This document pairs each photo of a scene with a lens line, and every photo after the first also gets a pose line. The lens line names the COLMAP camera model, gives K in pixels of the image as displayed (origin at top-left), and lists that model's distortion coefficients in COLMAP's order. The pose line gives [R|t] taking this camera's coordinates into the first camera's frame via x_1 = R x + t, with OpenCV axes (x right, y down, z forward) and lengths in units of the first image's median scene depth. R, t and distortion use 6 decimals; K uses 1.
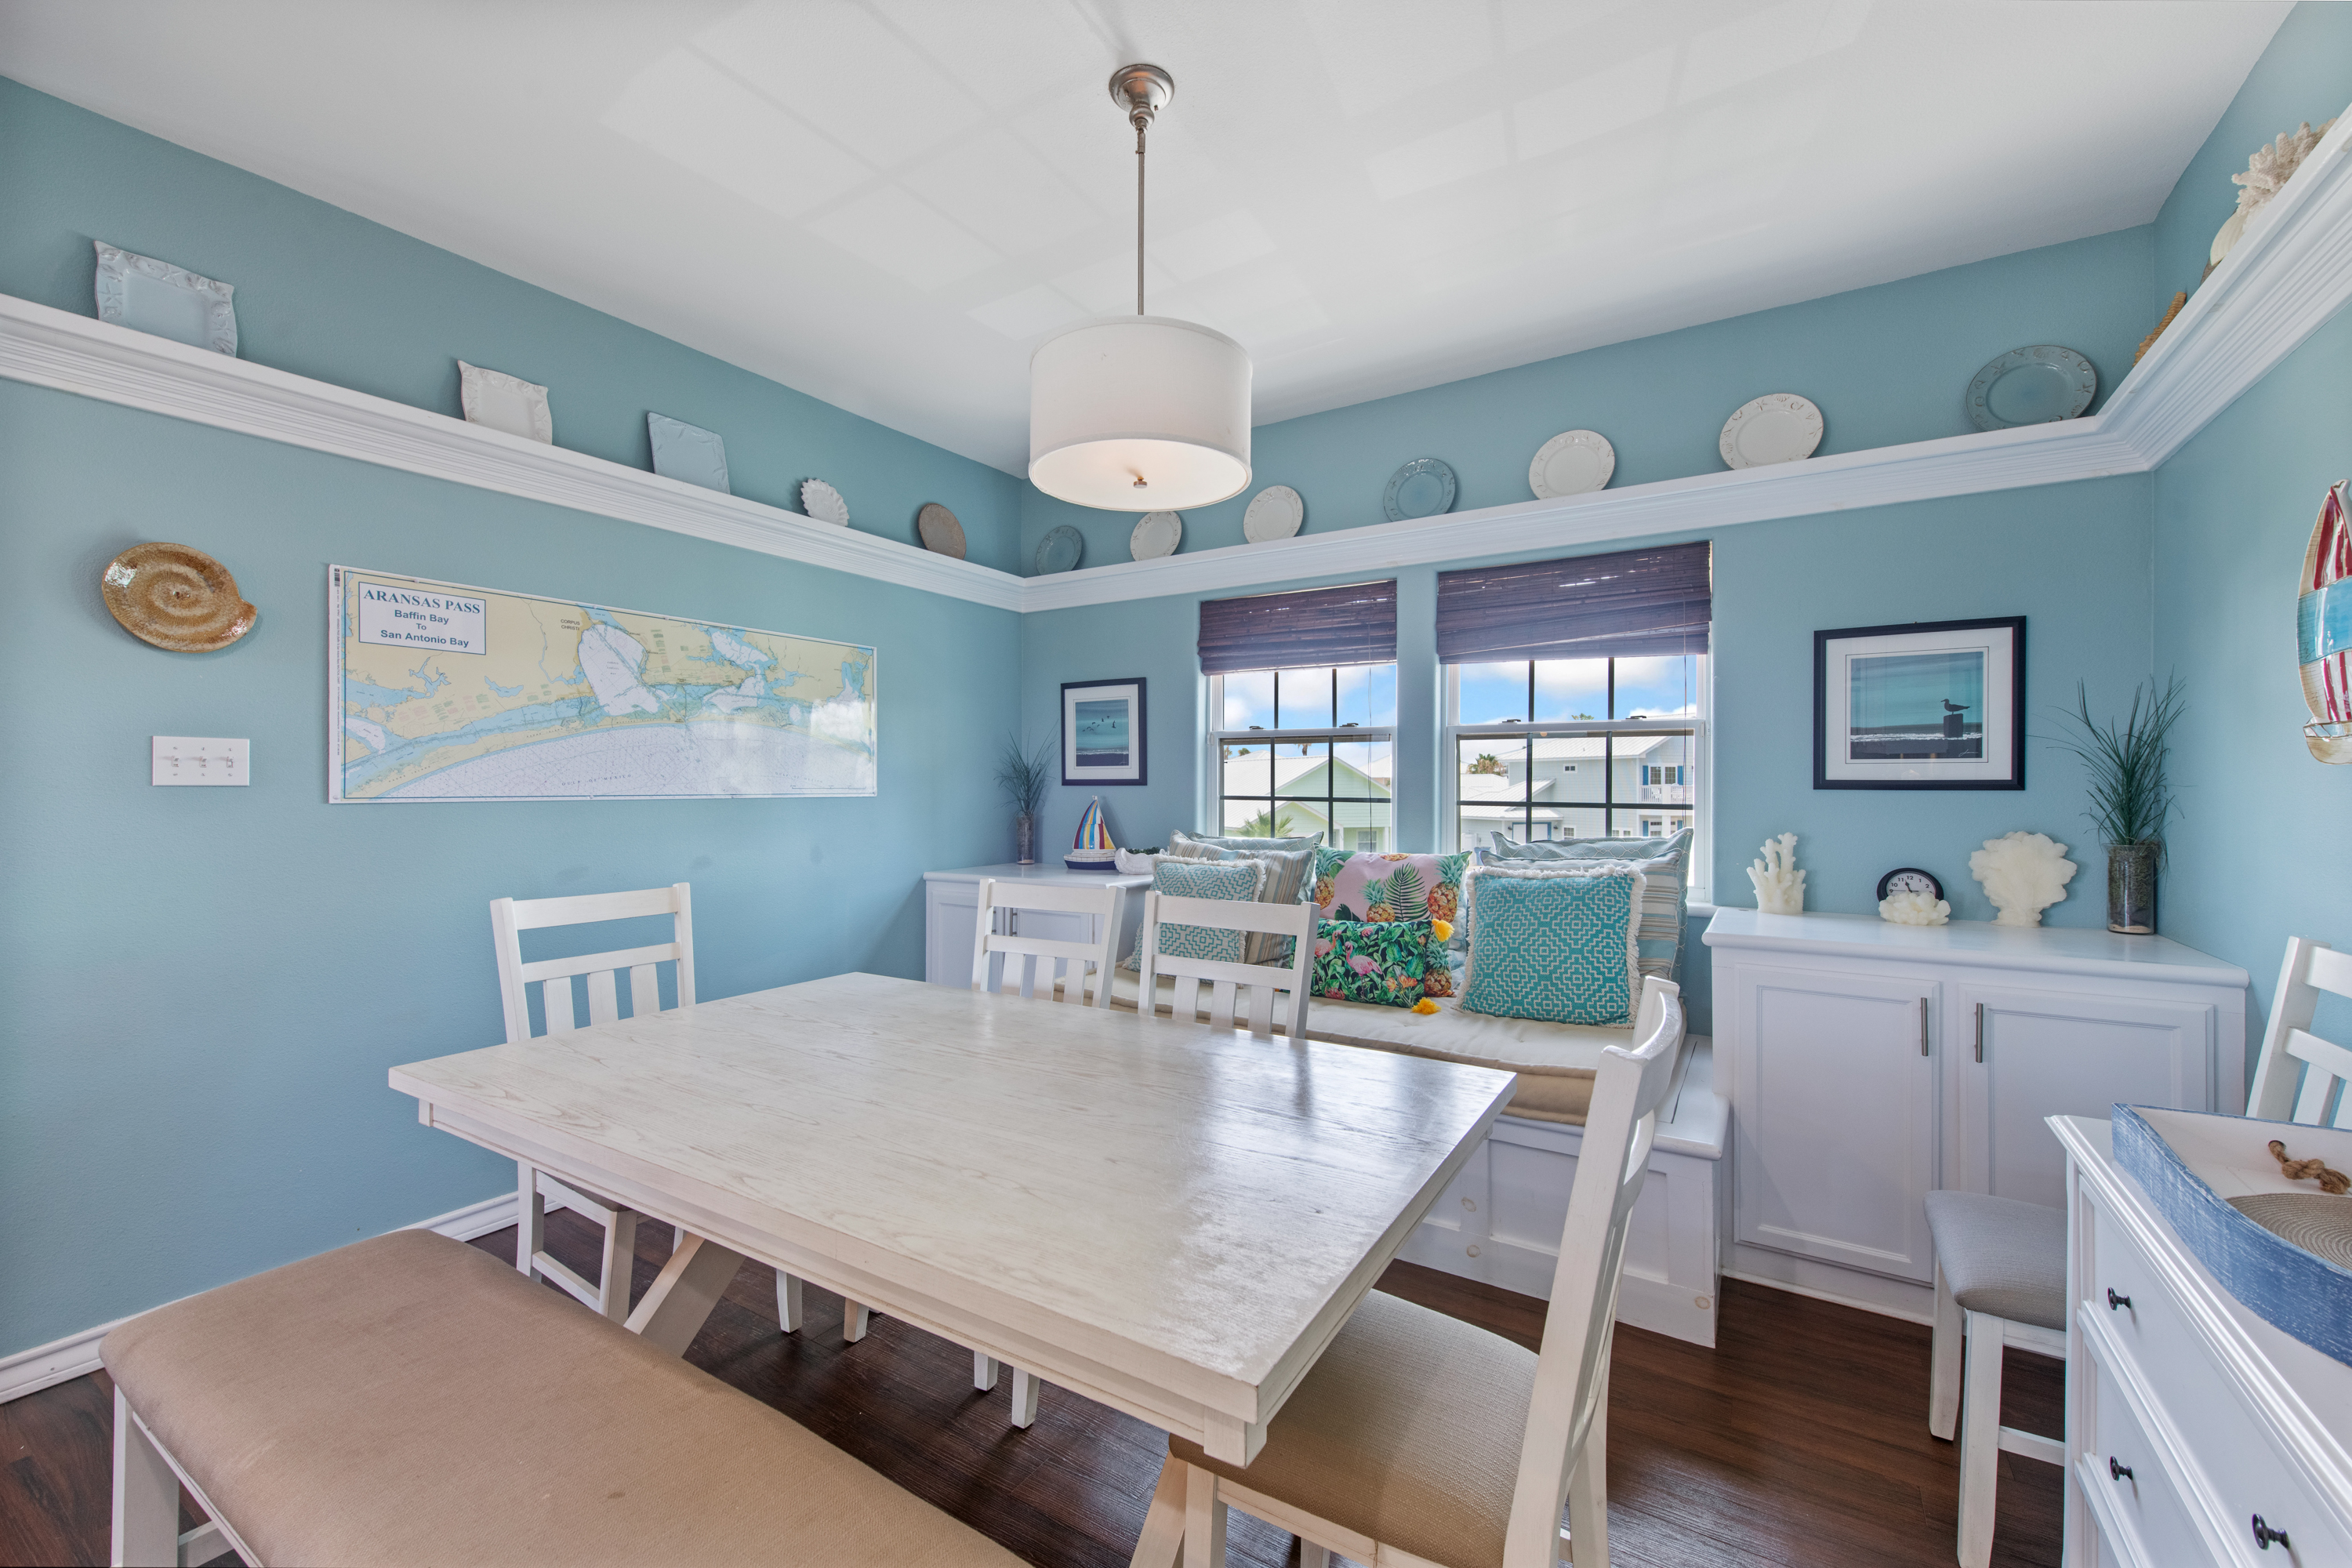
lens RADIAL K [[953.4, 0, 1181.8], [0, 953.4, 773.9], [0, 0, 1]] dist [0.012121, 0.000013]
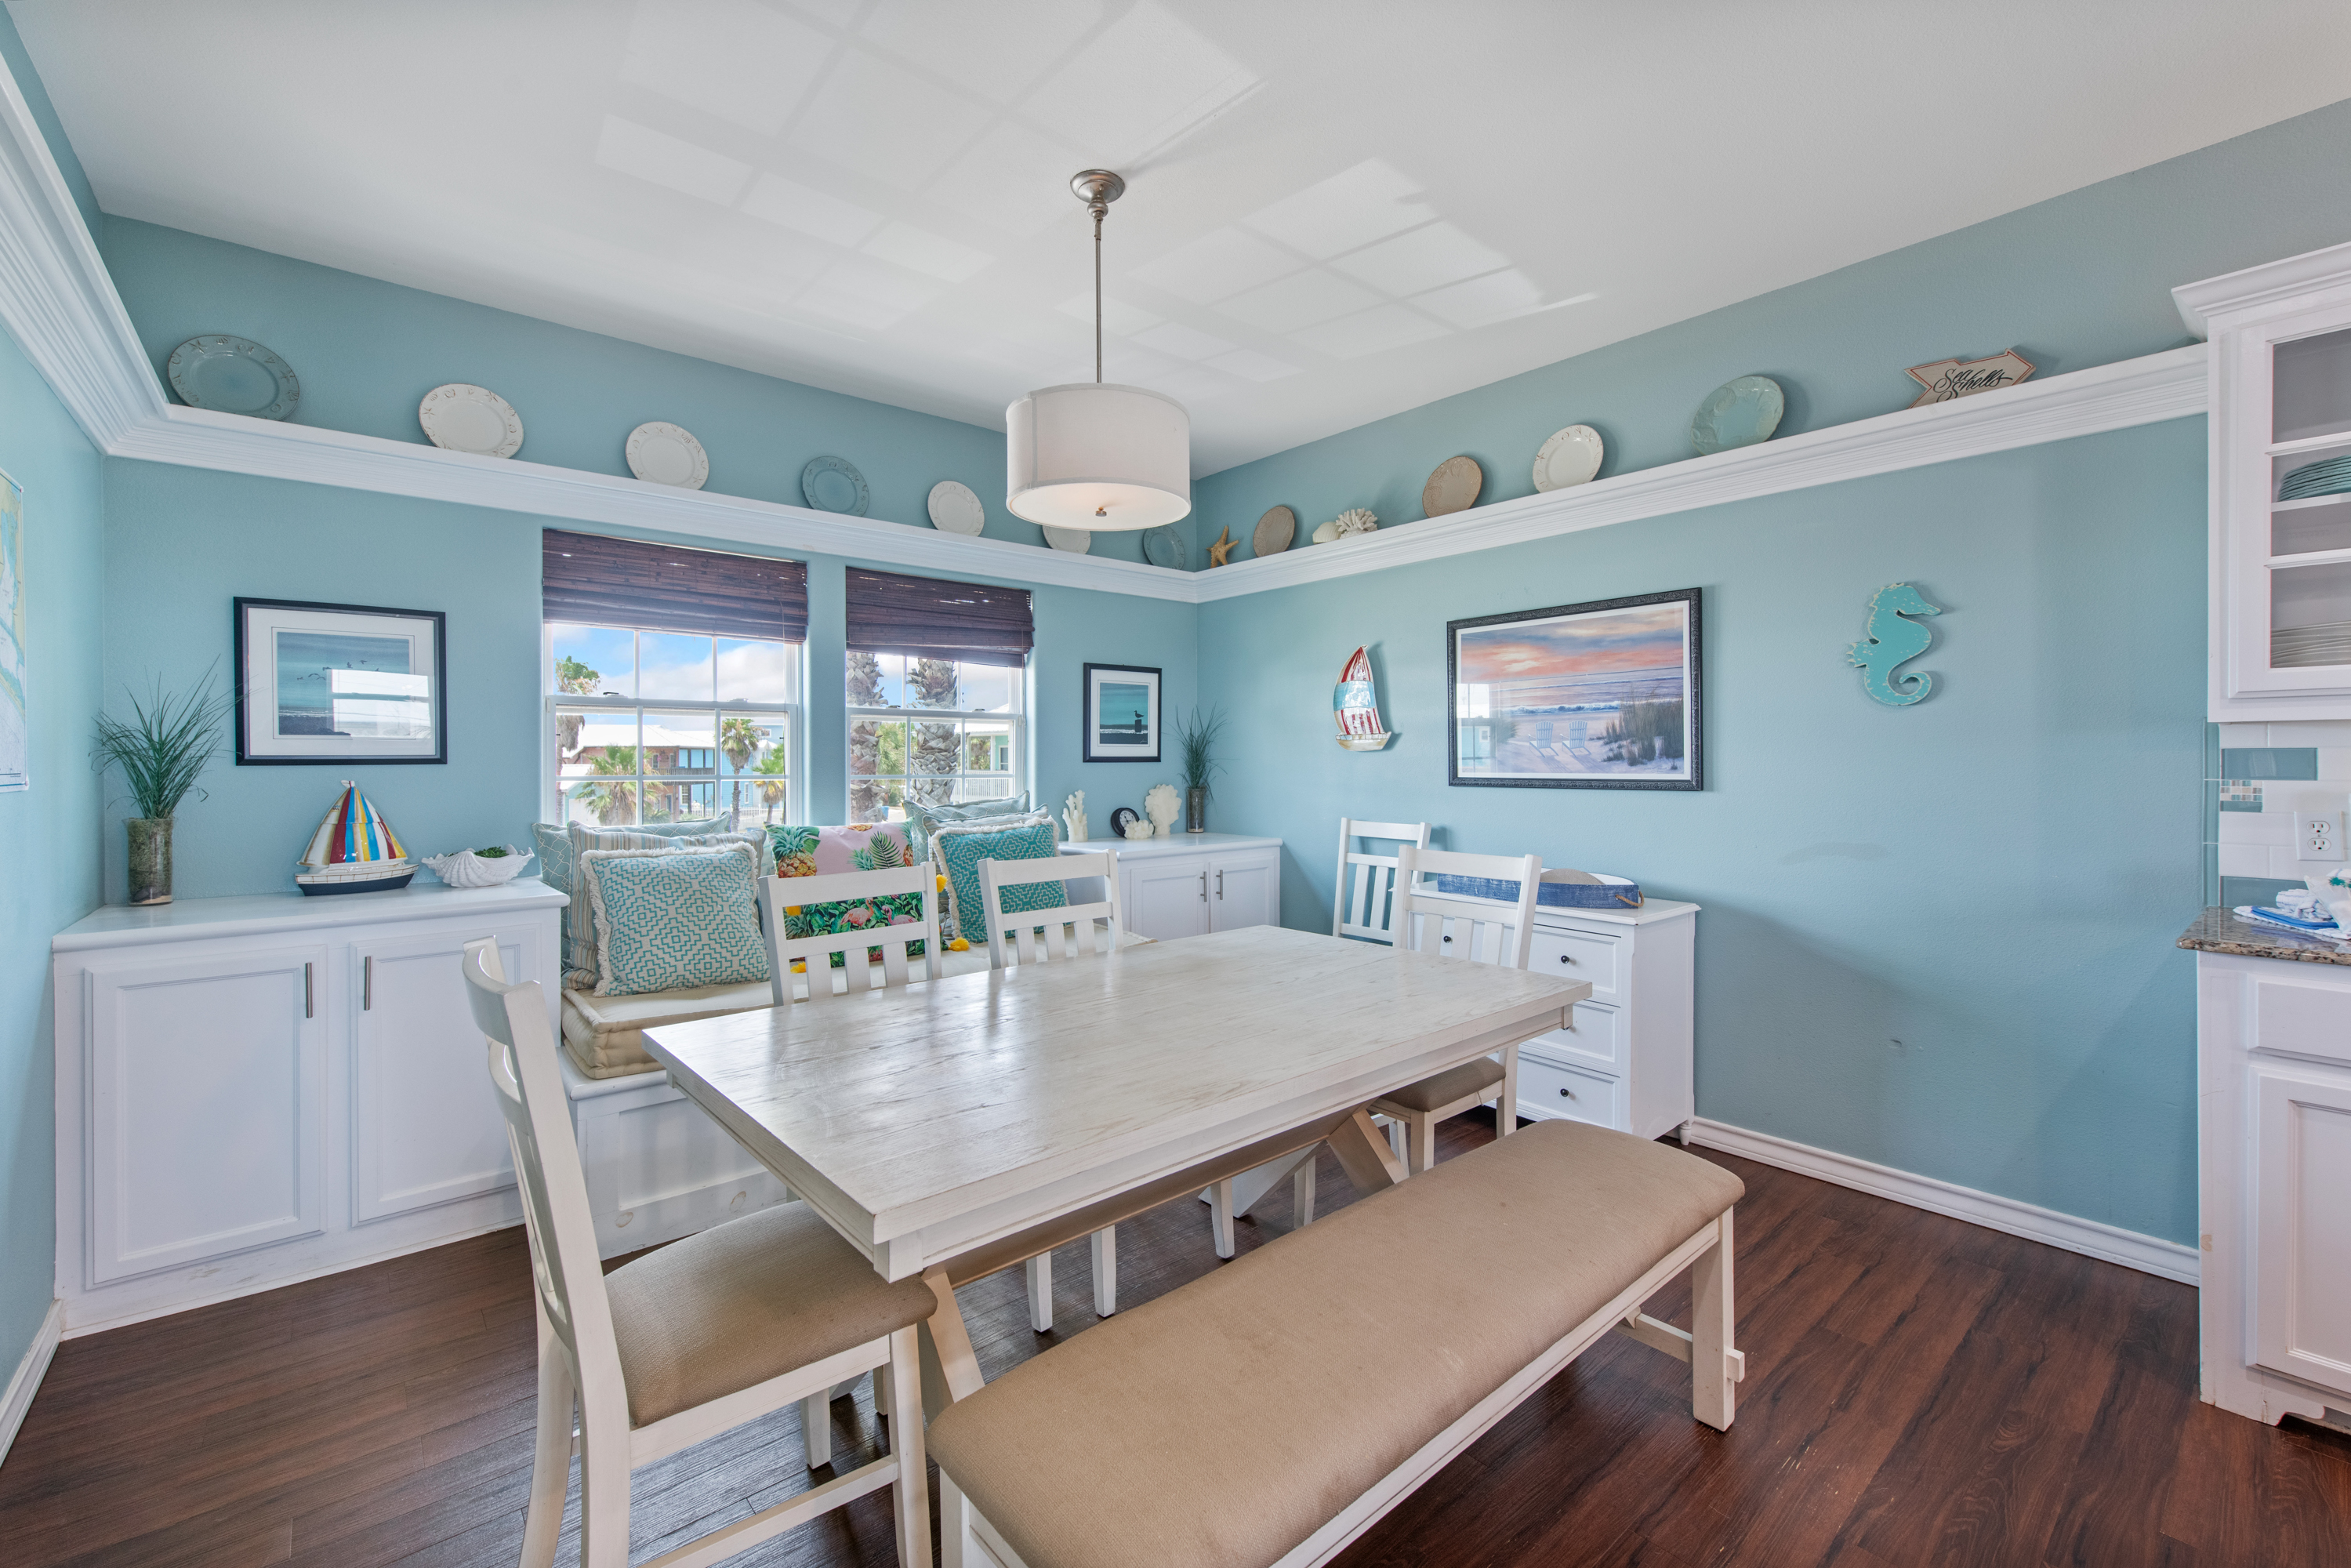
lens RADIAL K [[978.7, 0, 1177.7], [0, 978.7, 756.5], [0, 0, 1]] dist [0.001428, 0.000090]
pose [[0.293410, -0.000824, 0.955986, -0.854383], [-0.007243, 0.999969, 0.003085, 0.000312], [-0.955959, -0.007830, 0.293395, 0.383182]]
